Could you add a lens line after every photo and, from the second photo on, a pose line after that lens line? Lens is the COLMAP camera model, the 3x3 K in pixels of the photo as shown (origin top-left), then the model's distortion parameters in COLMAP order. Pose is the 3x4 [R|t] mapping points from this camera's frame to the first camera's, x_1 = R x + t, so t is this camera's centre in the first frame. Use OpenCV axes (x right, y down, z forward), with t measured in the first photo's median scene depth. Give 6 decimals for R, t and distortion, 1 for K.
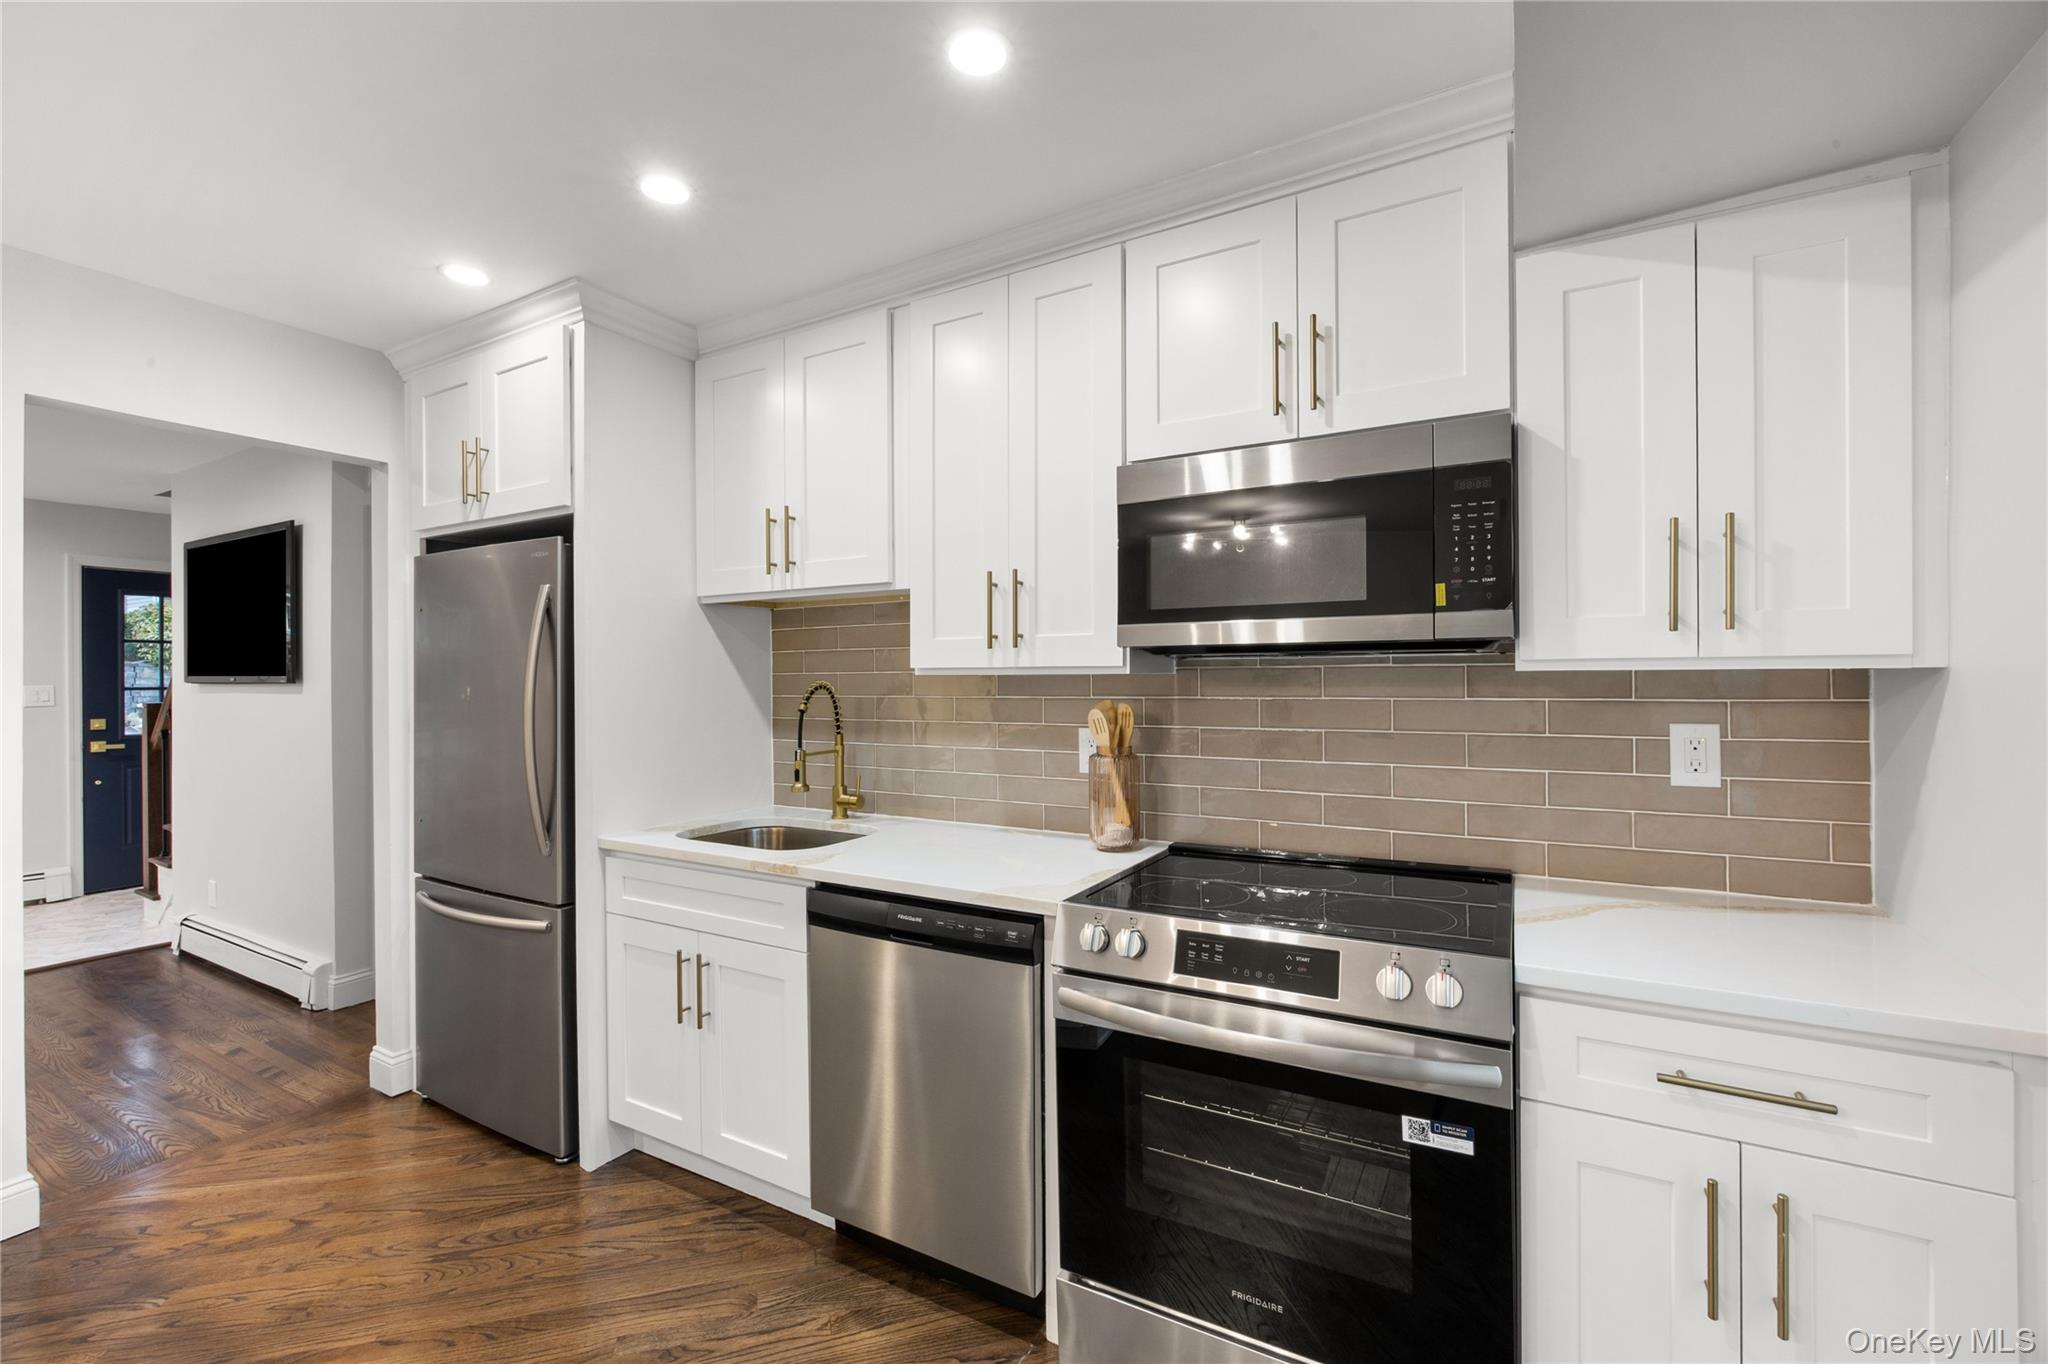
lens RADIAL K [[856.7, 0, 1020.2], [0, 856.7, 679.6], [0, 0, 1]] dist [-0.014459, 0.000587]
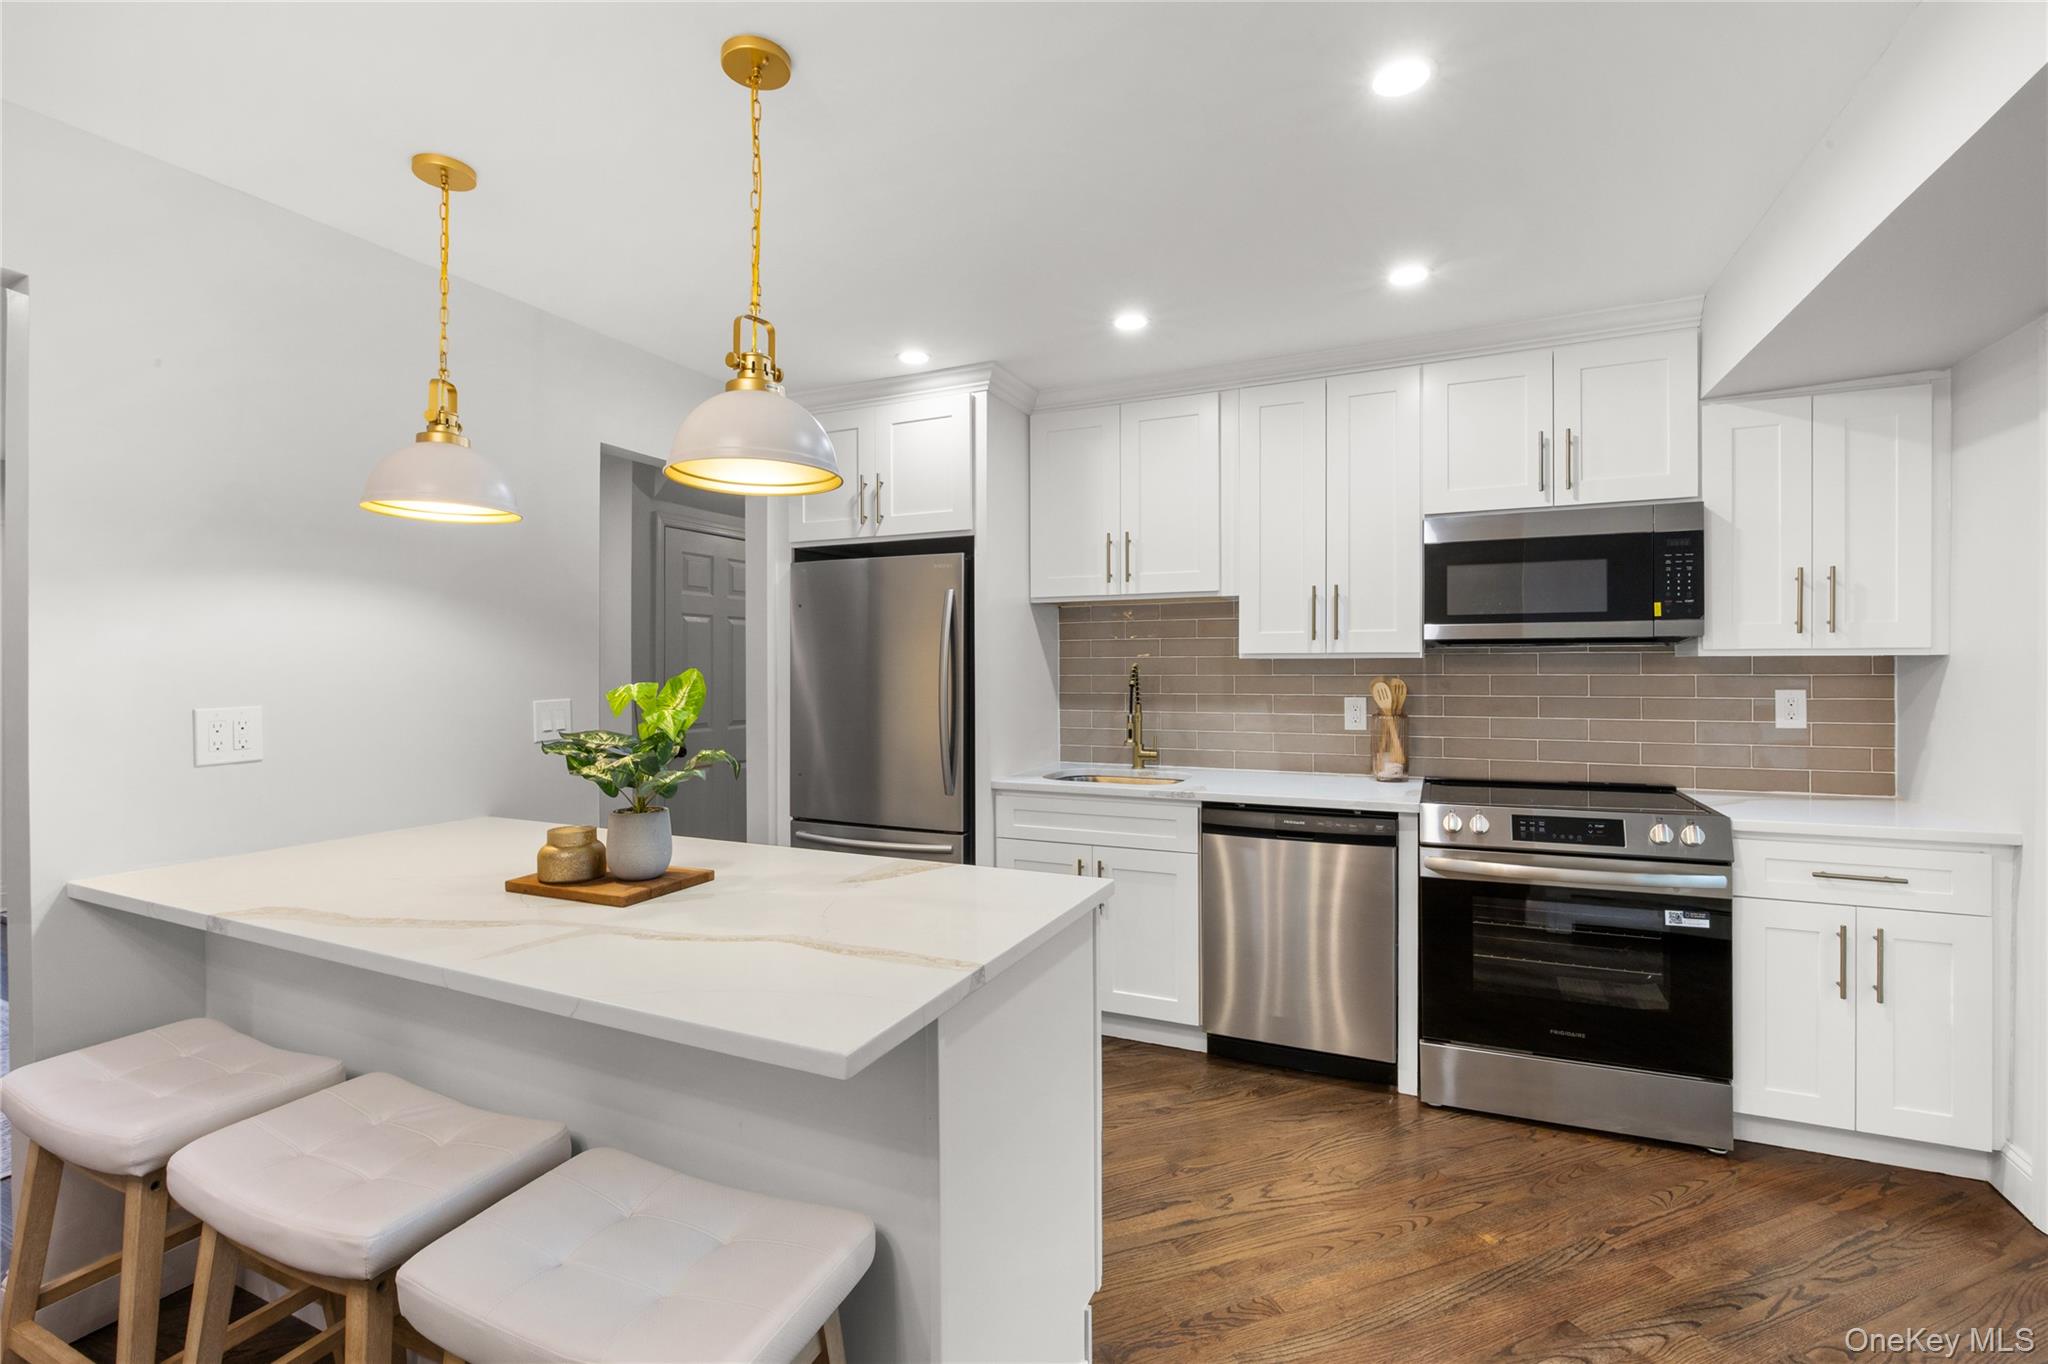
lens RADIAL K [[891.7, 0, 1019.5], [0, 891.7, 670.2], [0, 0, 1]] dist [-0.018993, 0.001003]
pose [[0.996398, 0.002288, 0.084767, -0.856549], [-0.002503, 0.999994, 0.002431, 0.015573], [-0.084761, -0.002635, 0.996398, -0.574874]]
